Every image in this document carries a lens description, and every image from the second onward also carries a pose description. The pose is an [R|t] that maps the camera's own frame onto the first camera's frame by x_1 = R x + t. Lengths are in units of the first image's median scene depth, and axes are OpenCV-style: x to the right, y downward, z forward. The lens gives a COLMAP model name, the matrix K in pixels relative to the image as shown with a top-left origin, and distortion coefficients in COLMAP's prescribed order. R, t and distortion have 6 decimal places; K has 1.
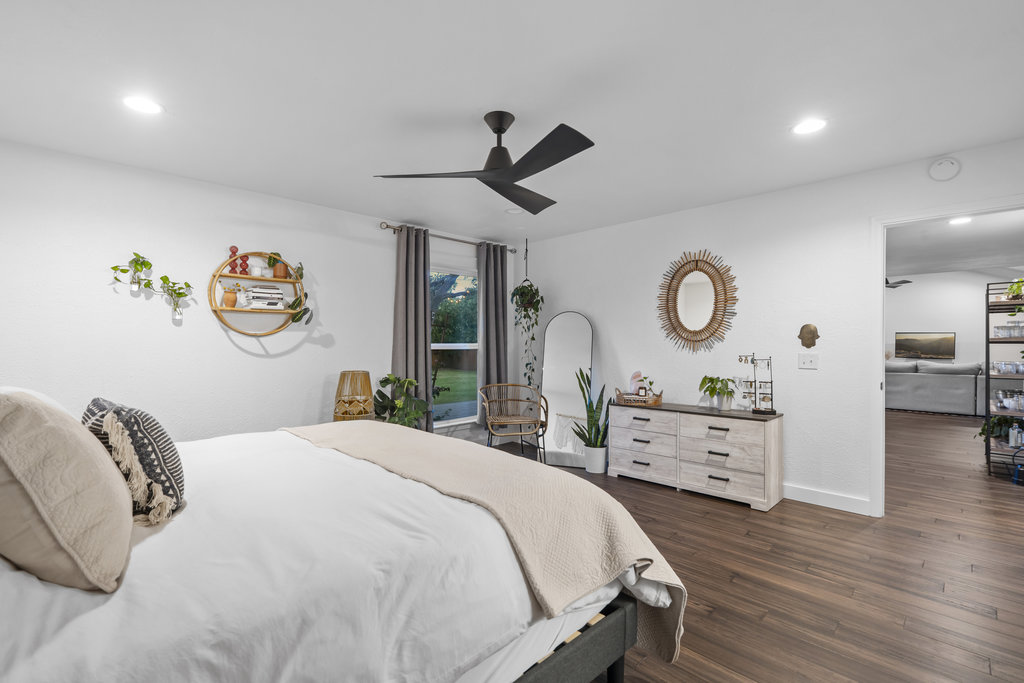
lens RADIAL K [[467.4, 0, 504.9], [0, 467.4, 338.3], [0, 0, 1]] dist [-0.005631, -0.000242]
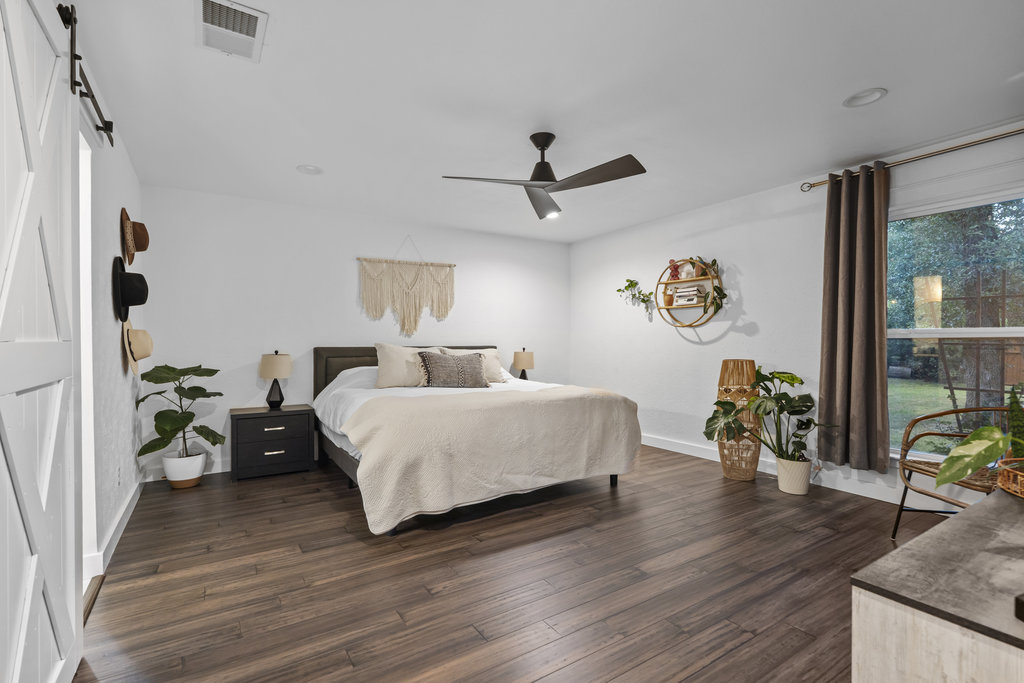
lens RADIAL K [[467.4, 0, 503.3], [0, 467.4, 343.3], [0, 0, 1]] dist [-0.005631, -0.000242]
pose [[-0.208391, 0.007745, -0.978015, 1.161155], [0.014228, 0.999887, 0.004887, 0.038522], [0.977942, -0.012896, -0.208477, 1.143860]]
